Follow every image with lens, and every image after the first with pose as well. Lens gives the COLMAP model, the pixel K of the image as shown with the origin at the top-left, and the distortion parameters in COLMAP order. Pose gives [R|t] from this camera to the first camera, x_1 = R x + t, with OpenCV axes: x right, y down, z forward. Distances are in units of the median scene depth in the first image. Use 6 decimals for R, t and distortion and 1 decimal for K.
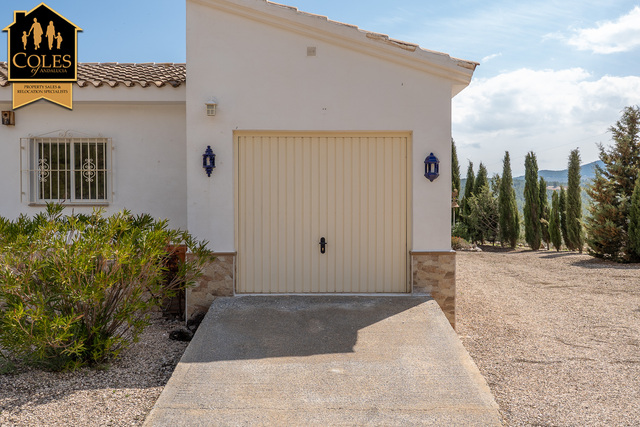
lens RADIAL K [[555.0, 0, 321.3], [0, 555.0, 220.3], [0, 0, 1]] dist [-0.001992, 0.033768]
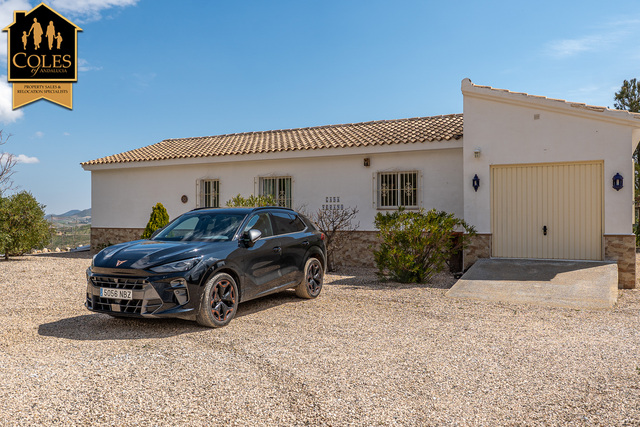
lens RADIAL K [[555.0, 0, 318.4], [0, 555.0, 214.0], [0, 0, 1]] dist [-0.001992, 0.033768]
pose [[0.877965, -0.007061, -0.478673, 0.205752], [-0.006298, 0.999634, -0.026299, 0.044062], [0.478683, 0.026104, 0.877599, -0.805896]]
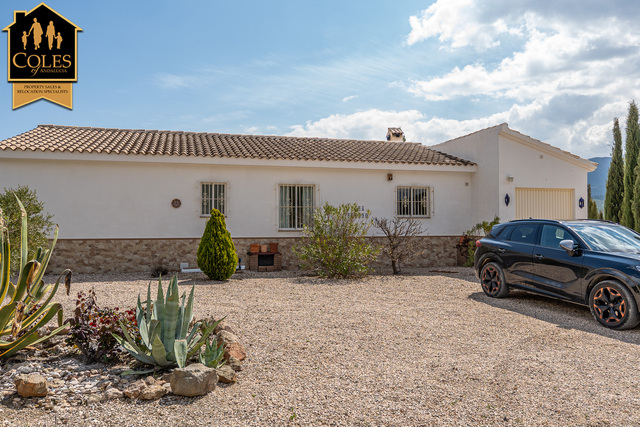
lens RADIAL K [[495.7, 0, 320.1], [0, 495.7, 212.3], [0, 0, 1]] dist [-0.027663, 0.000893]
pose [[0.968404, 0.001472, 0.249384, -1.532058], [0.009596, 0.999022, -0.043160, 0.035325], [-0.249204, 0.044189, 0.967442, -0.896673]]
